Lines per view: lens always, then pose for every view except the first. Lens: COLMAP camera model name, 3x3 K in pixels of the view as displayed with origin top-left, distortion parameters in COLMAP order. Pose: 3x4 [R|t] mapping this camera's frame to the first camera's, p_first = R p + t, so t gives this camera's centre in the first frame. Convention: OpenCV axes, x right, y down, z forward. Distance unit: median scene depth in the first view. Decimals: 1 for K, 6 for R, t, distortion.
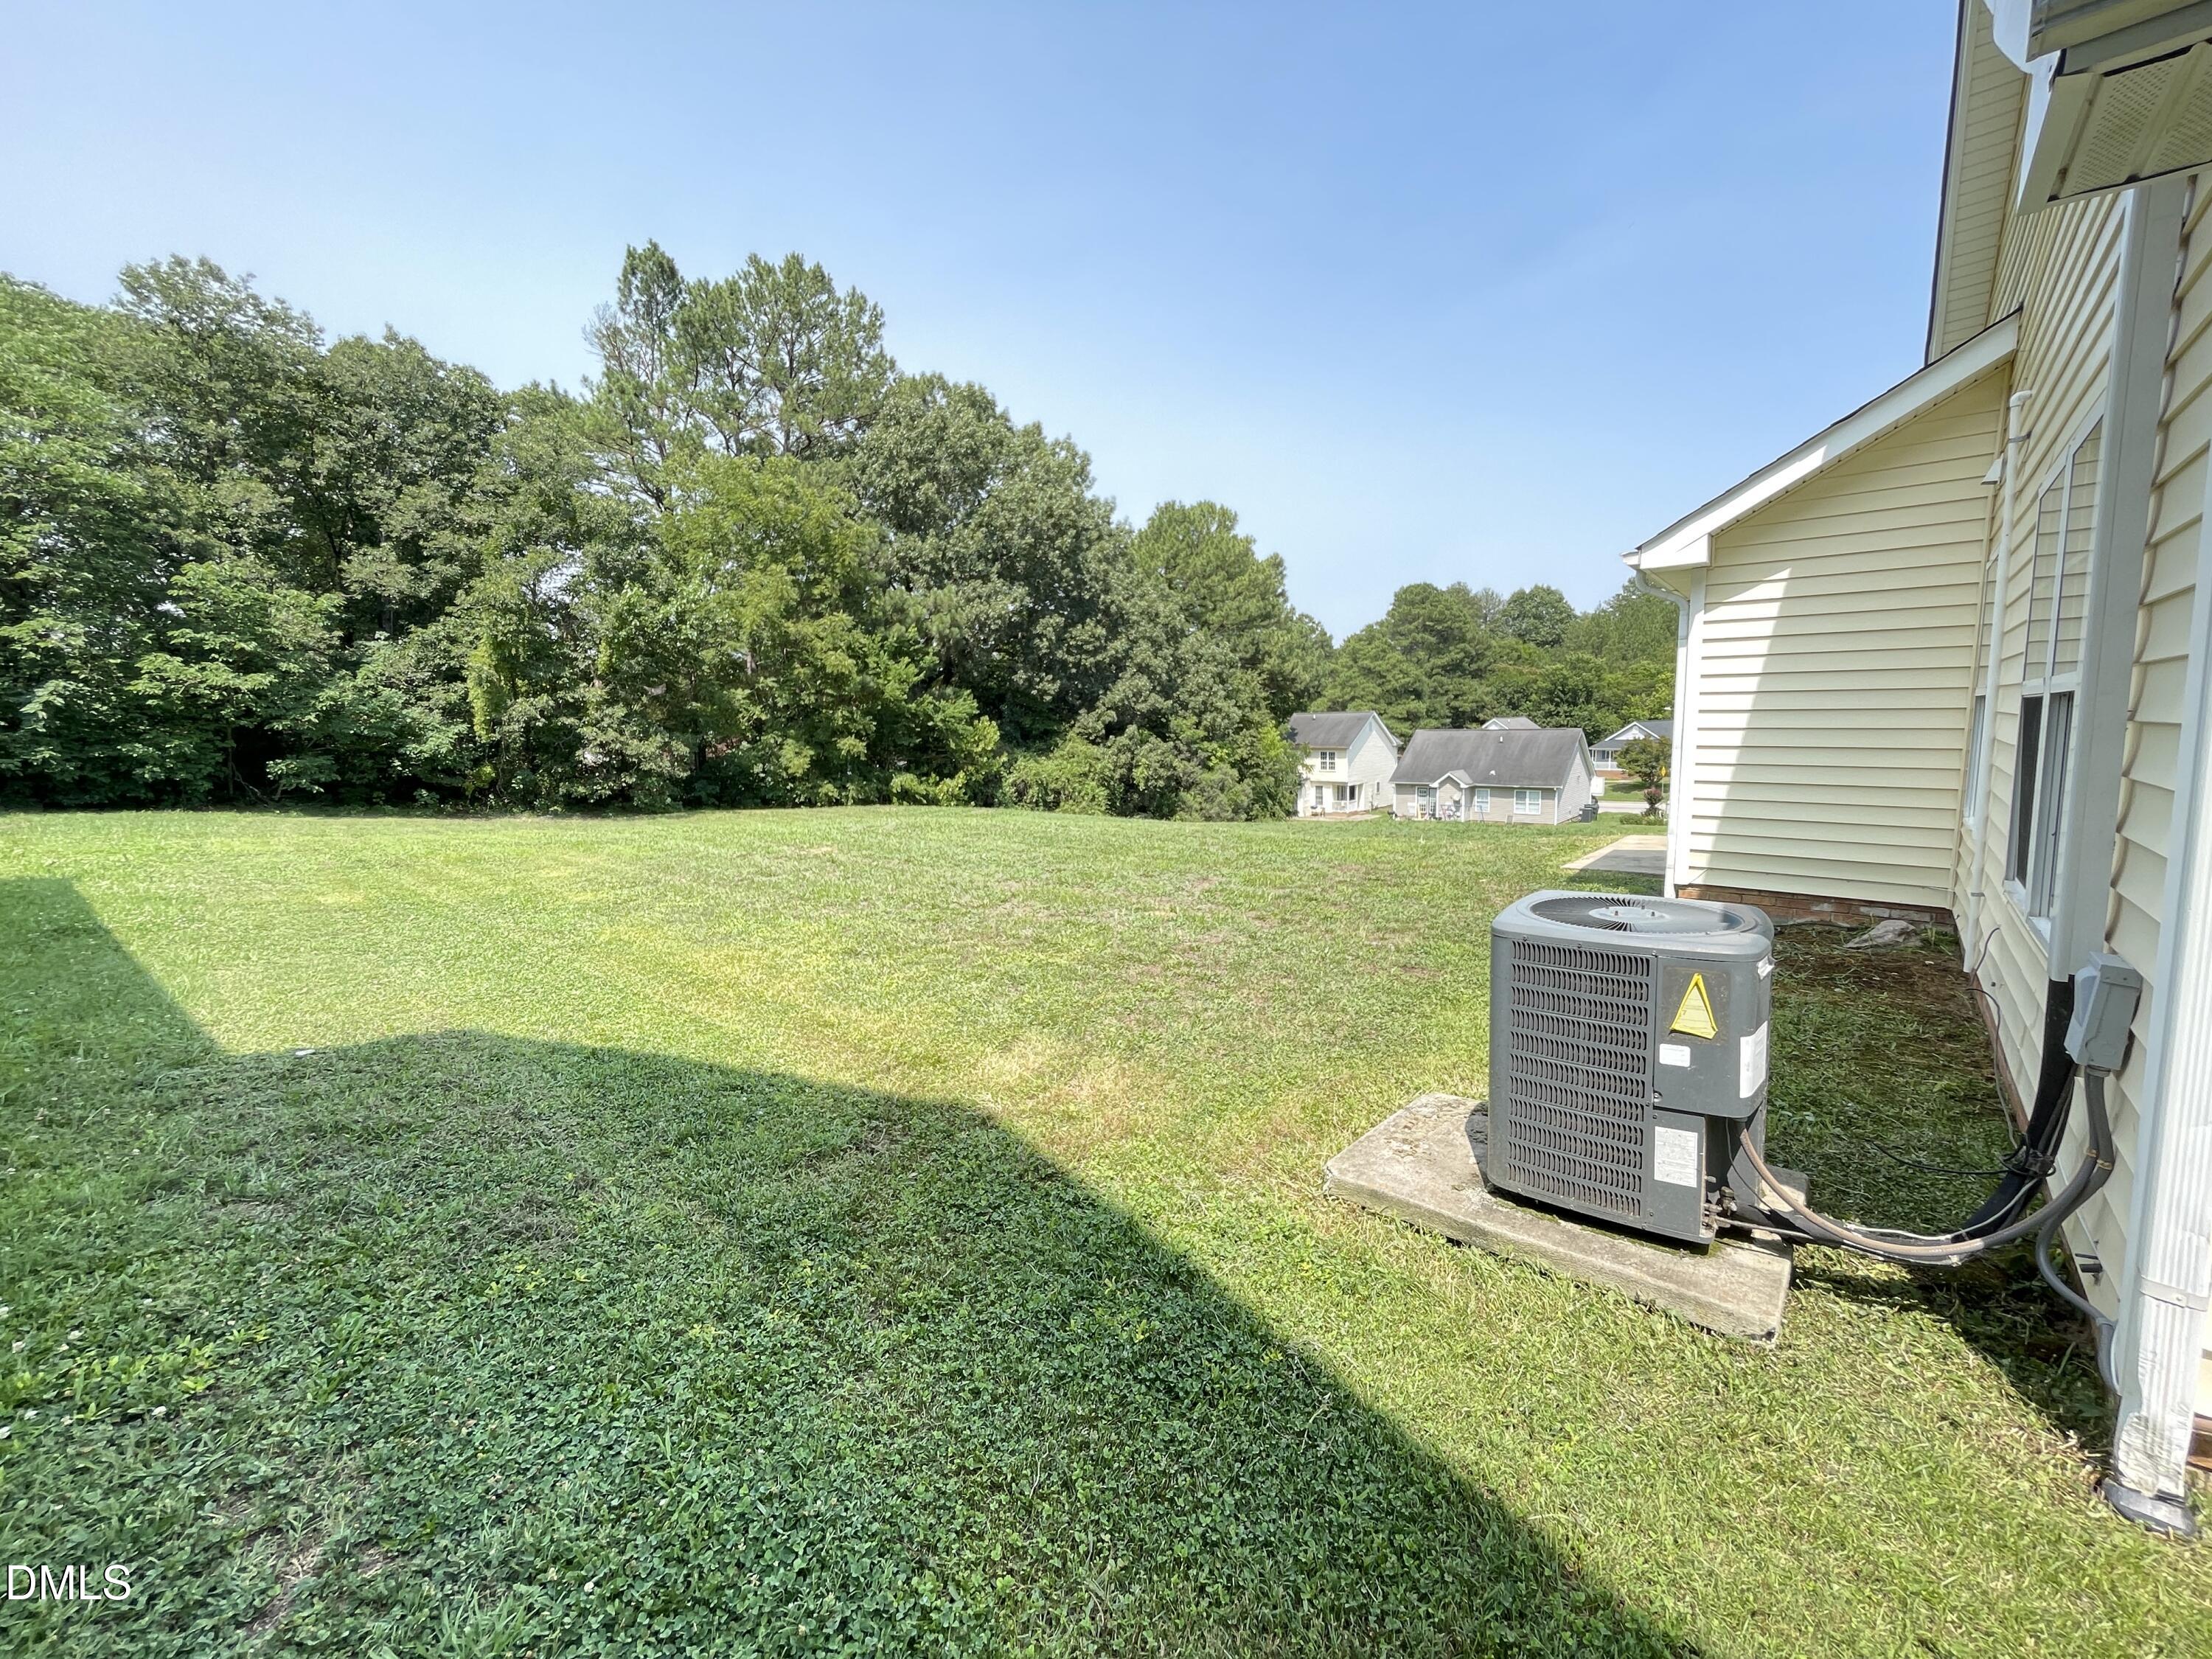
lens RADIAL K [[883.3, 0, 1087.9], [0, 883.3, 822.4], [0, 0, 1]] dist [-0.002185, -0.000166]
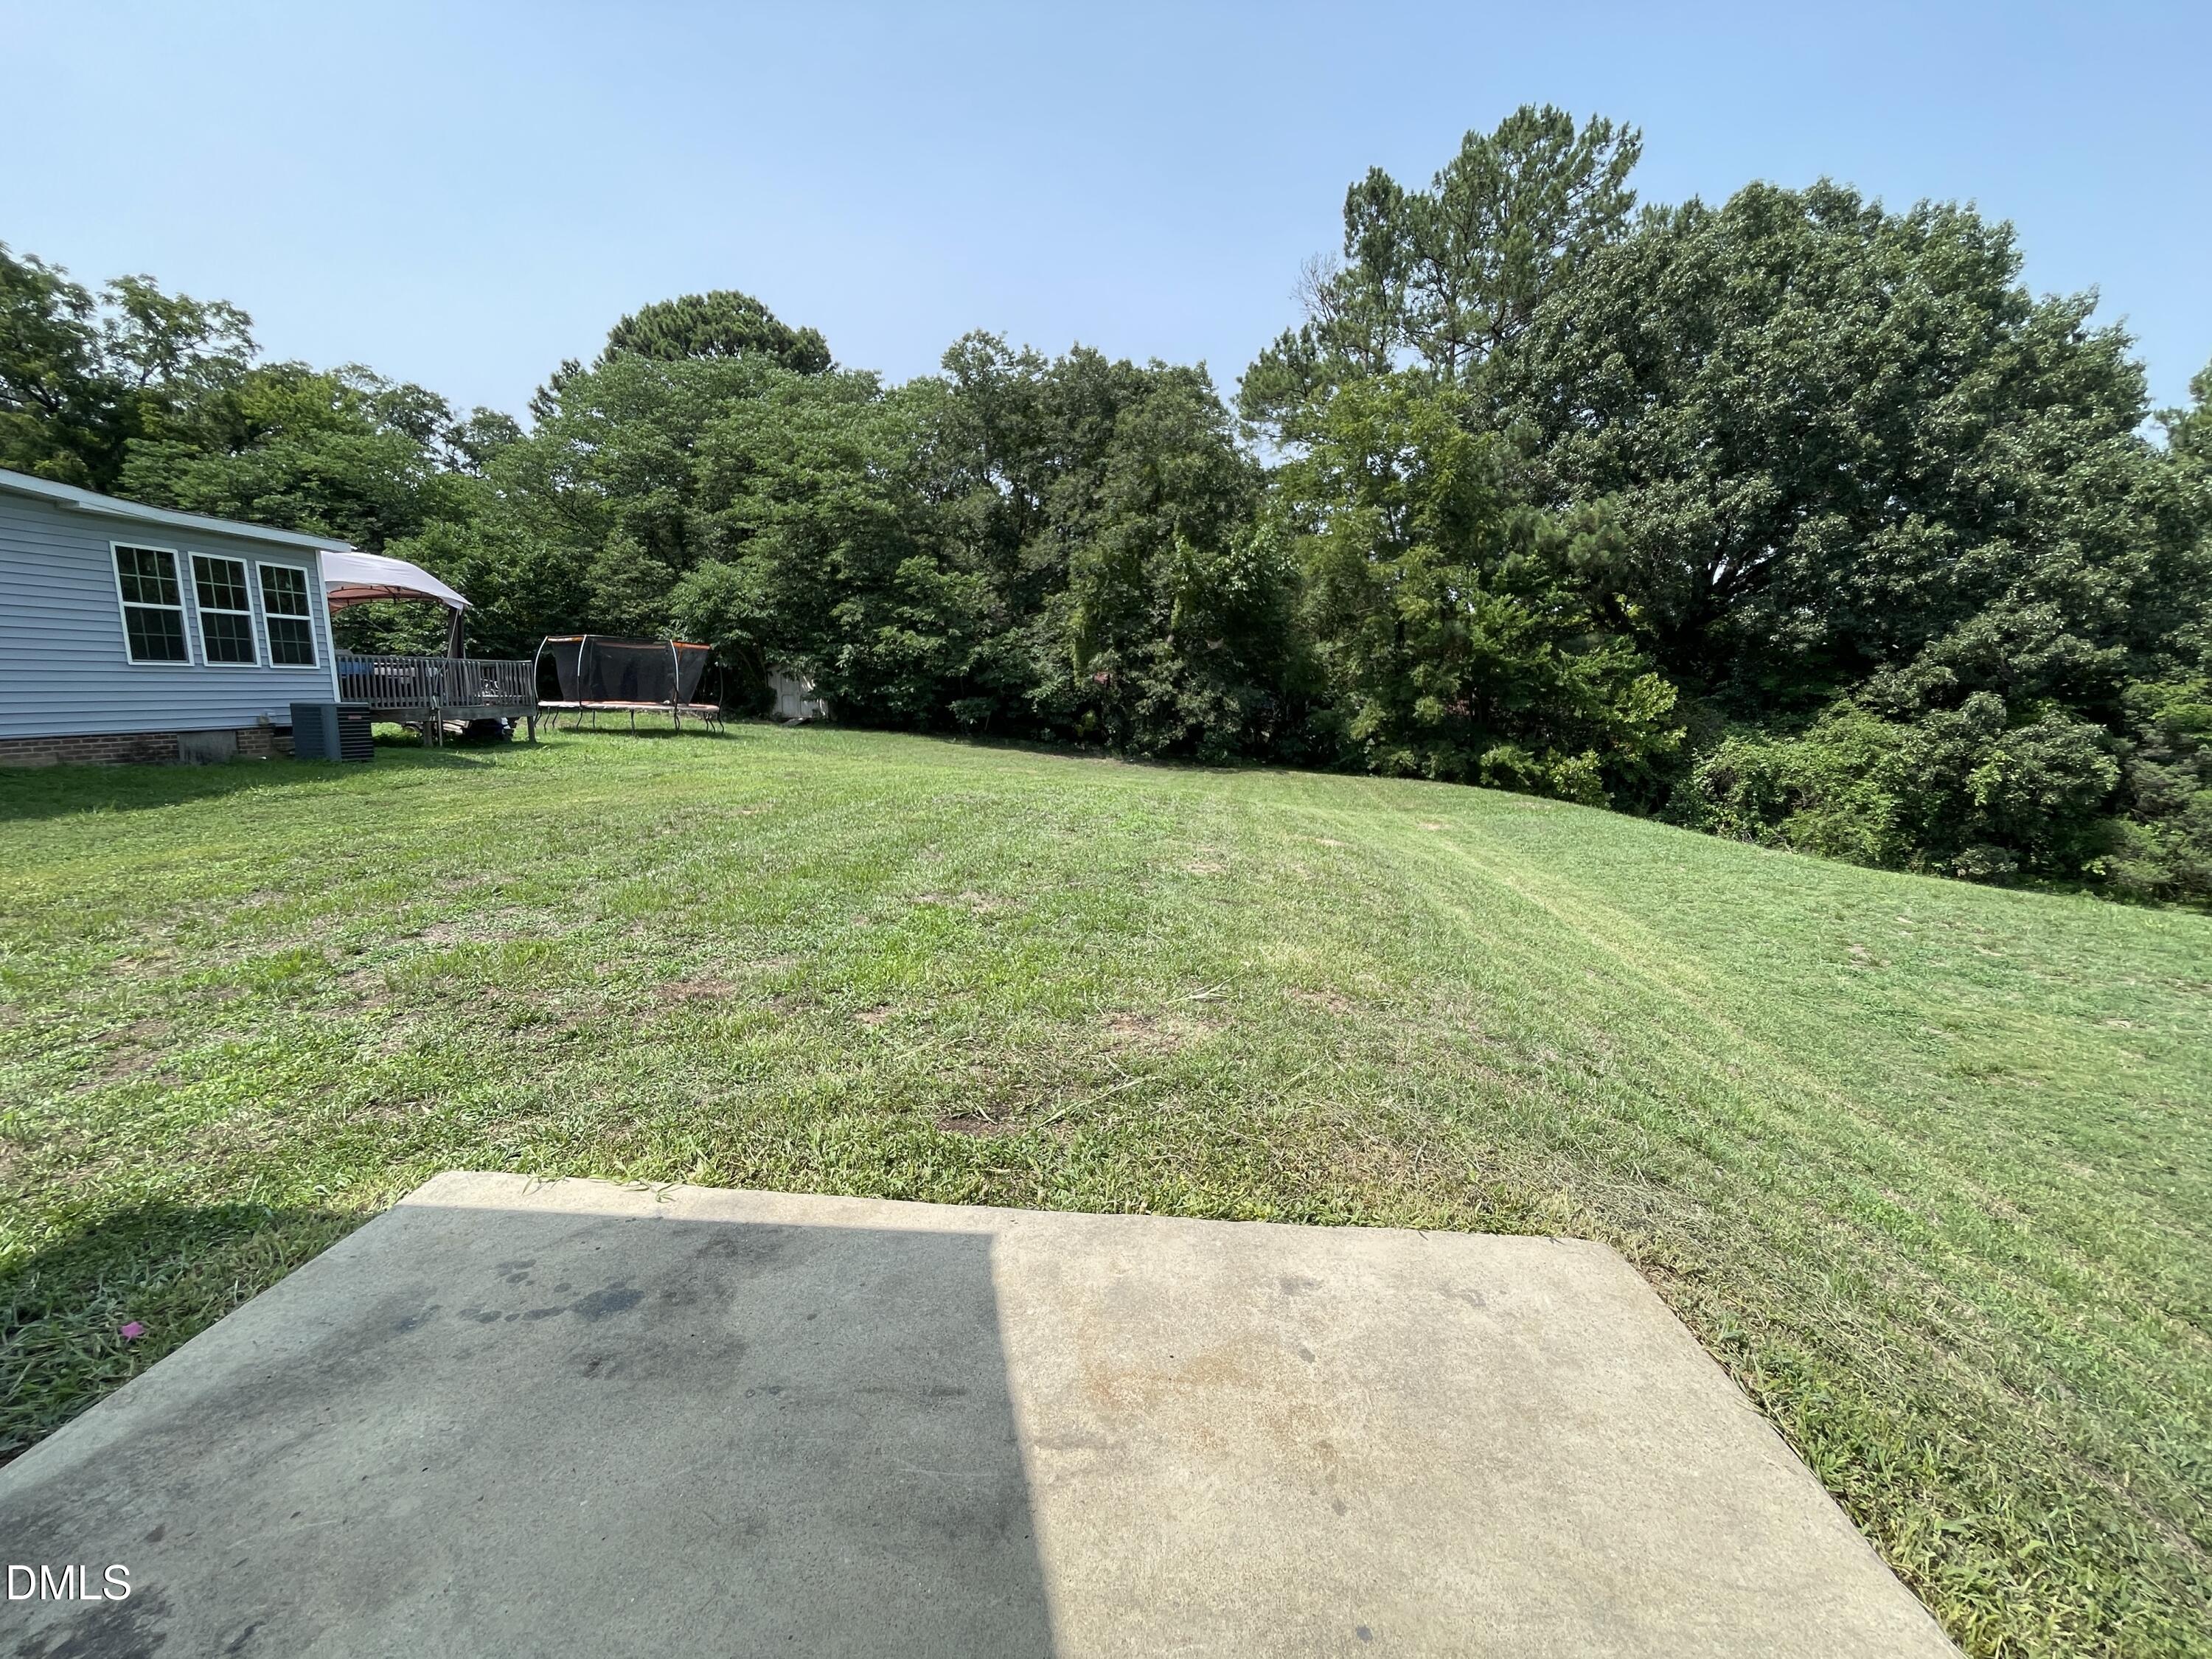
lens RADIAL K [[883.3, 0, 1094.1], [0, 883.3, 813.8], [0, 0, 1]] dist [-0.002185, -0.000166]
pose [[0.599006, 0.134971, -0.789287, 0.172385], [-0.102169, 0.990518, 0.091845, -0.025824], [0.794200, 0.025625, 0.607116, 0.202514]]
